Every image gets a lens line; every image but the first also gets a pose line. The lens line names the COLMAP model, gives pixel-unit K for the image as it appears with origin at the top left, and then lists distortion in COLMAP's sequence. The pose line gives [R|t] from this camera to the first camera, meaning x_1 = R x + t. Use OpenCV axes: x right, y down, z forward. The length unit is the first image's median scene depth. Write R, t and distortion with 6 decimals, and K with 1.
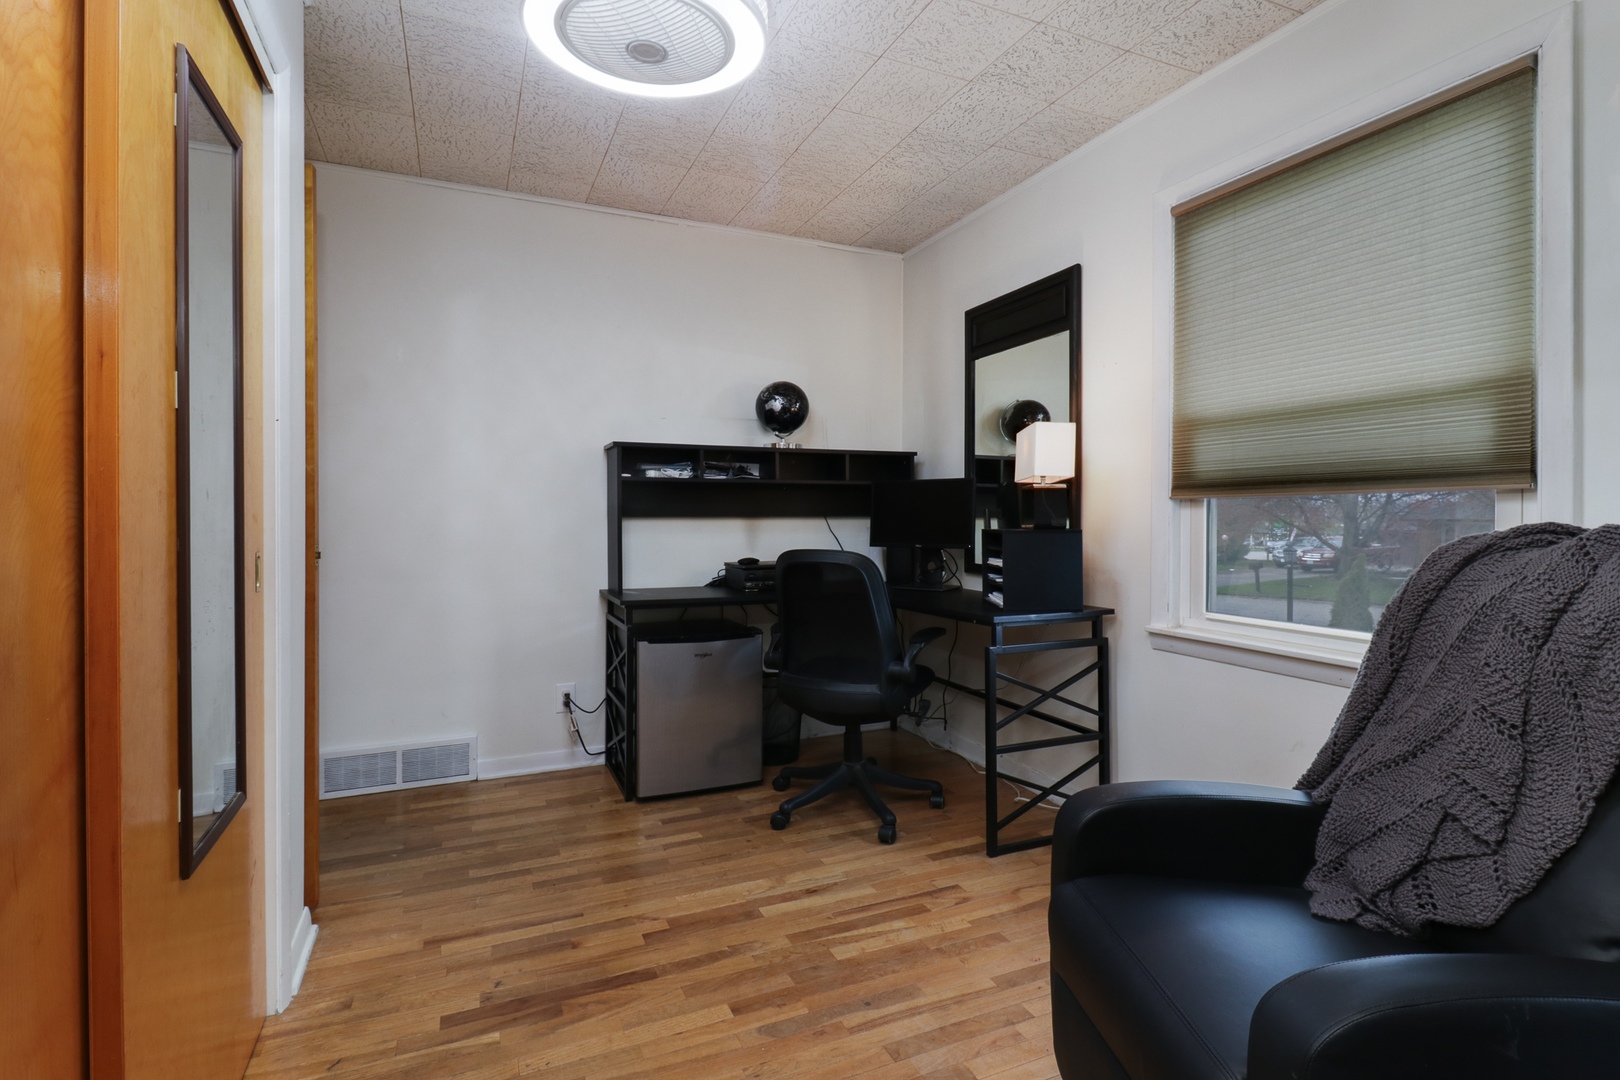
lens RADIAL K [[774.9, 0, 816.6], [0, 774.9, 522.8], [0, 0, 1]] dist [-0.002421, -0.001222]
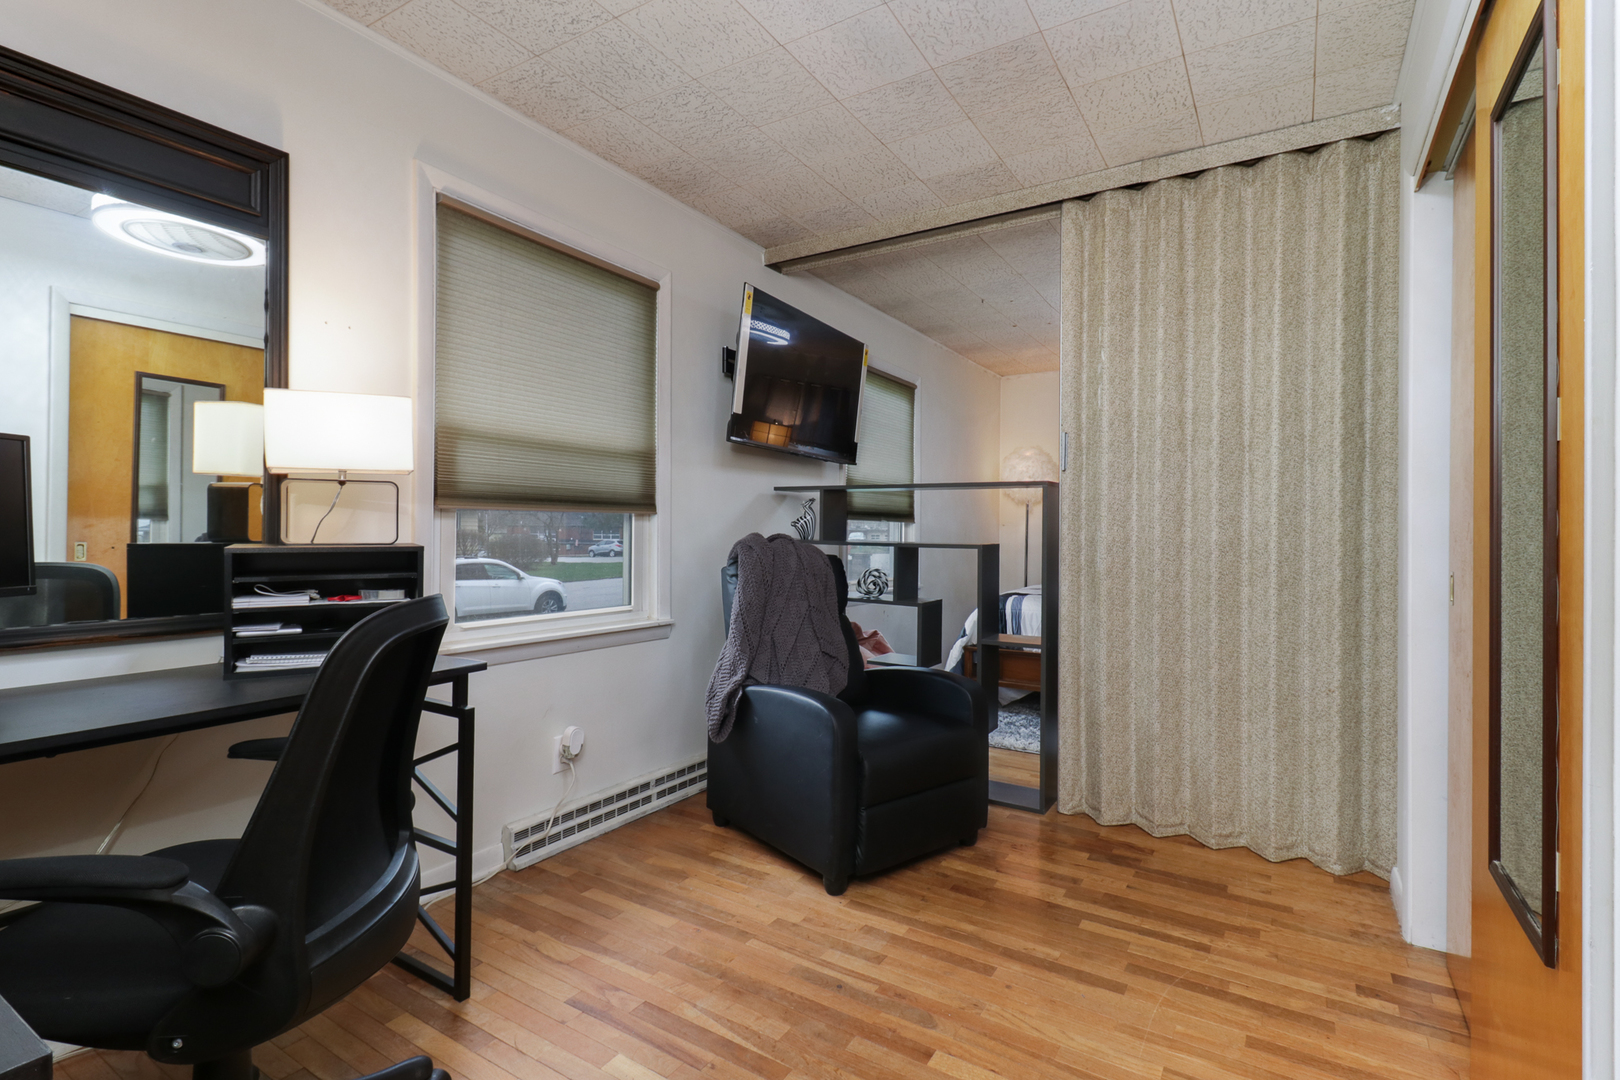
lens RADIAL K [[774.9, 0, 825.2], [0, 774.9, 534.3], [0, 0, 1]] dist [-0.002421, -0.001222]
pose [[-0.558479, -0.004894, 0.829504, -0.772646], [0.002873, 0.999965, 0.007834, -0.008282], [-0.829513, 0.006758, -0.558446, 1.547327]]
